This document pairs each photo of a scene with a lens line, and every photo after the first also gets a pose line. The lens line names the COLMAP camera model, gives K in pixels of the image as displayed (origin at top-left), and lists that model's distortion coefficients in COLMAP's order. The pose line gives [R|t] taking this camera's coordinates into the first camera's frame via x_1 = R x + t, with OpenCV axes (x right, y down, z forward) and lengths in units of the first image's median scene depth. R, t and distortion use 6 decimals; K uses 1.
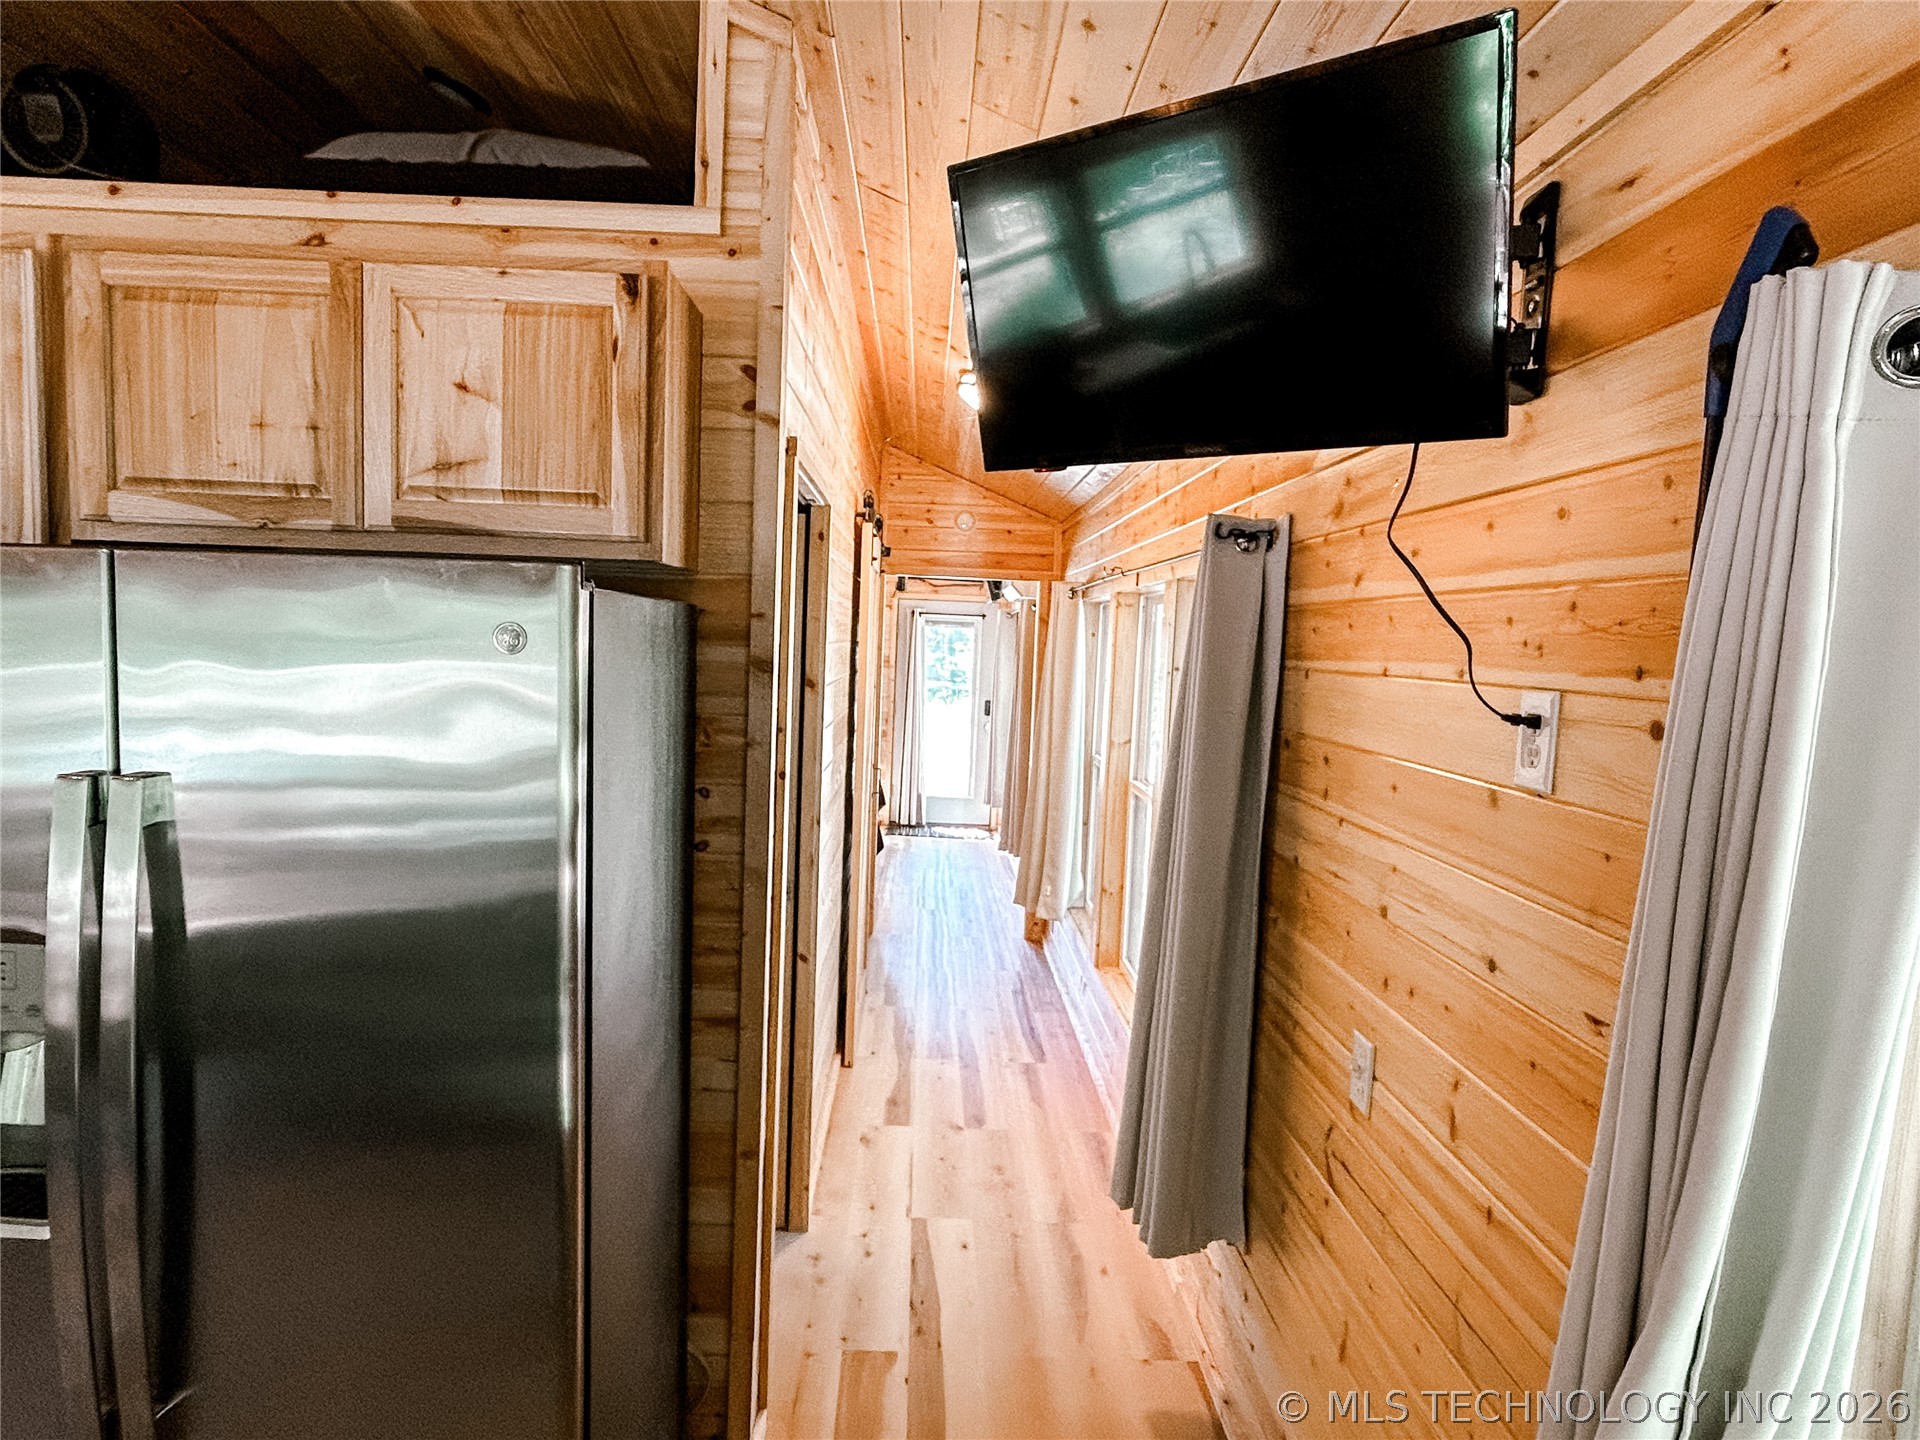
lens RADIAL K [[1060.5, 0, 960.0], [0, 1060.5, 720.0], [0, 0, 1]] dist [0.001339, 0.000542]
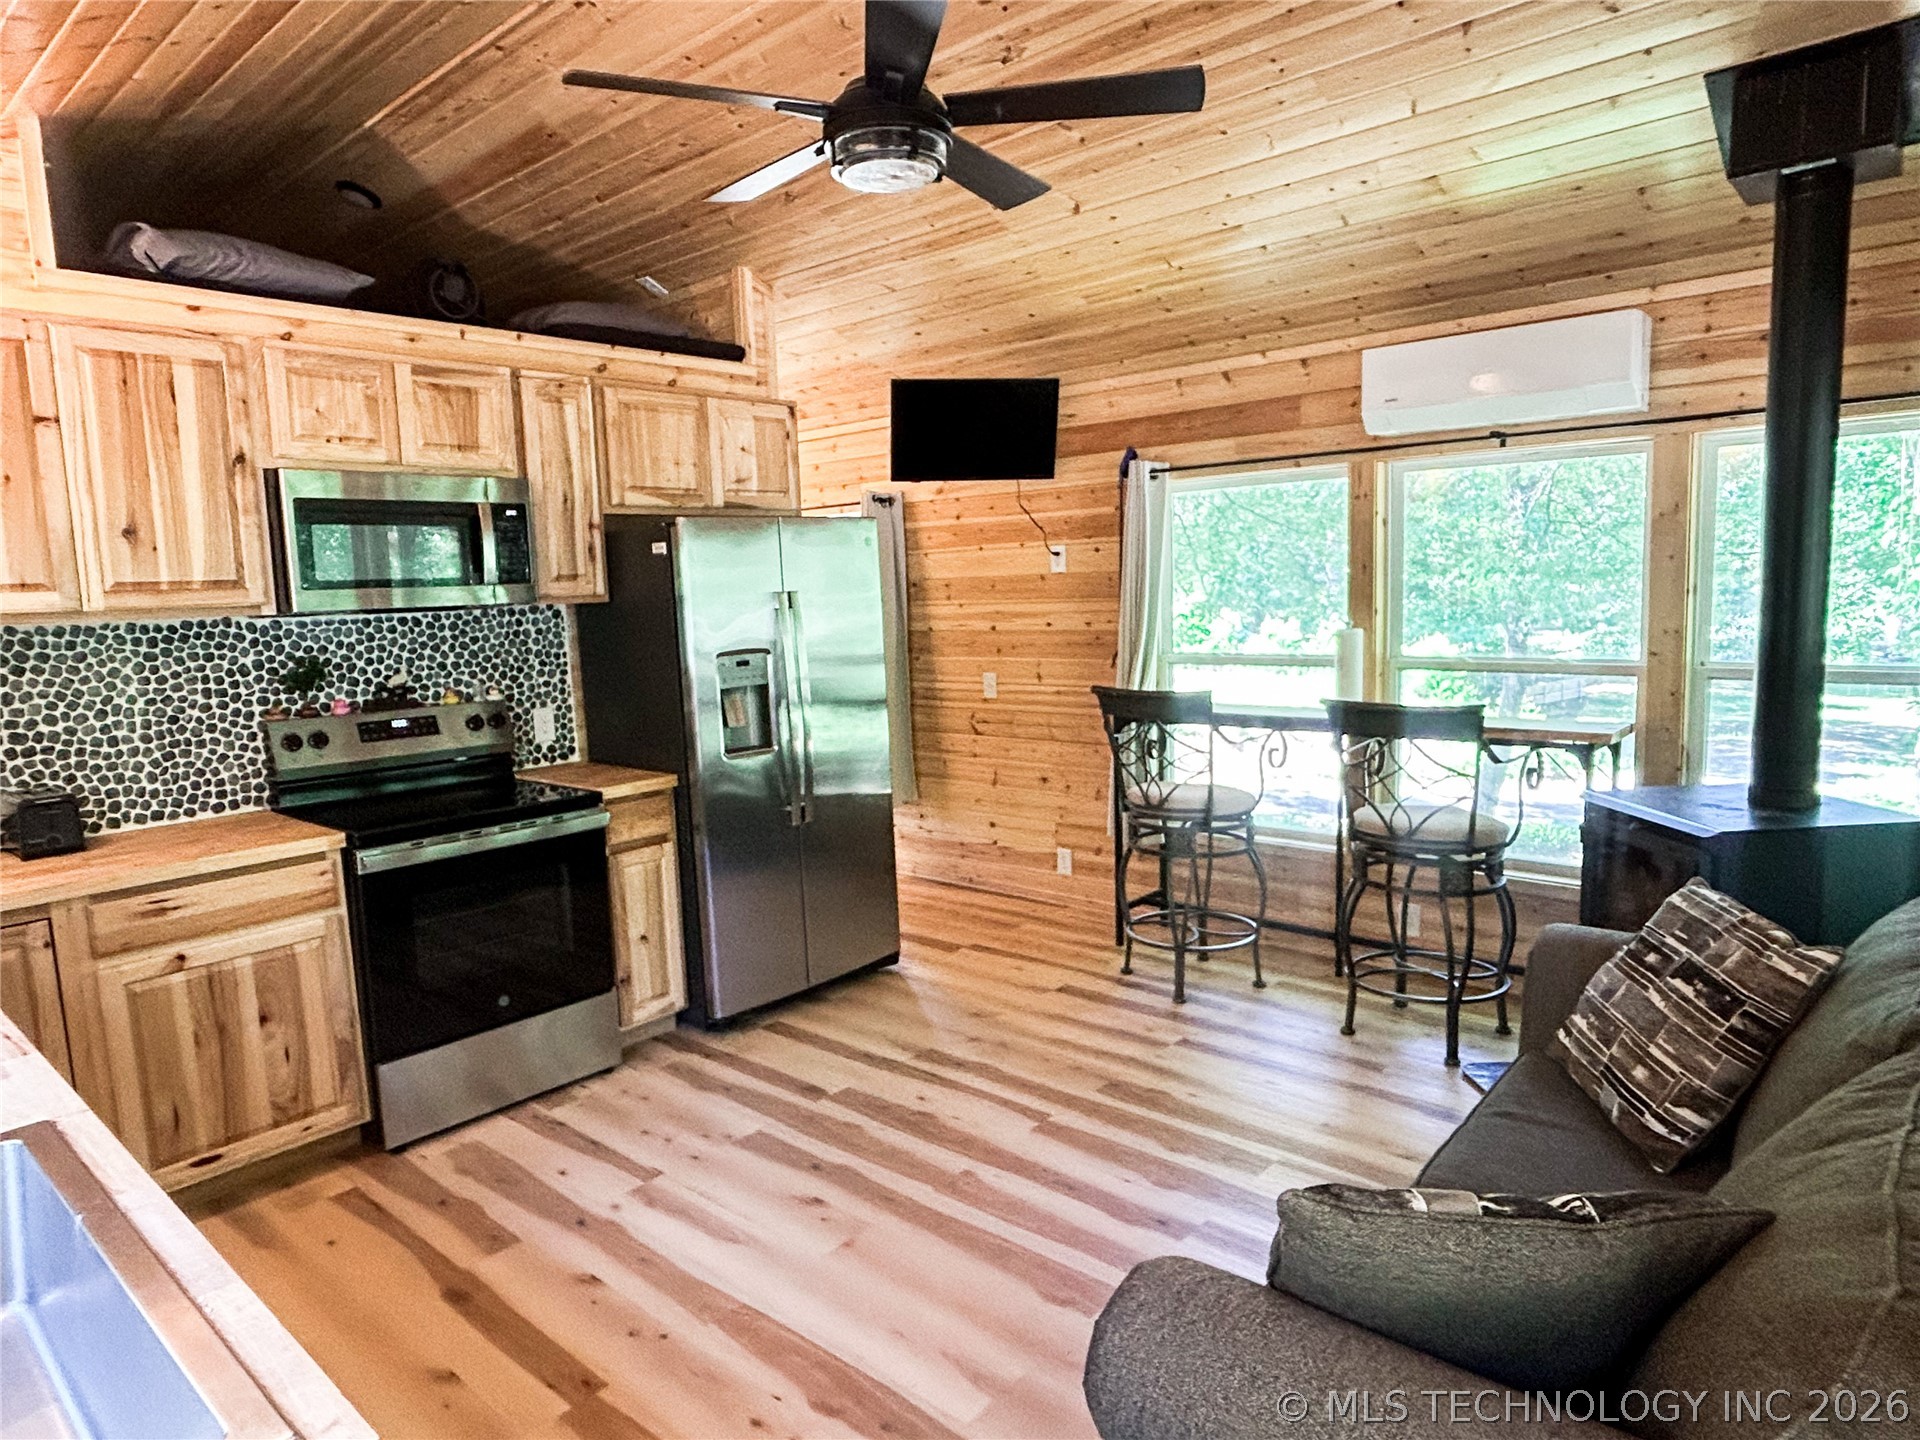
lens RADIAL K [[1151.2, 0, 960.0], [0, 1151.2, 720.0], [0, 0, 1]] dist [0.002739, 0.000480]
pose [[0.666707, -0.154524, 0.729125, -2.190292], [0.127439, 0.987500, 0.092752, 0.128191], [-0.734344, 0.031081, 0.678066, -1.183140]]
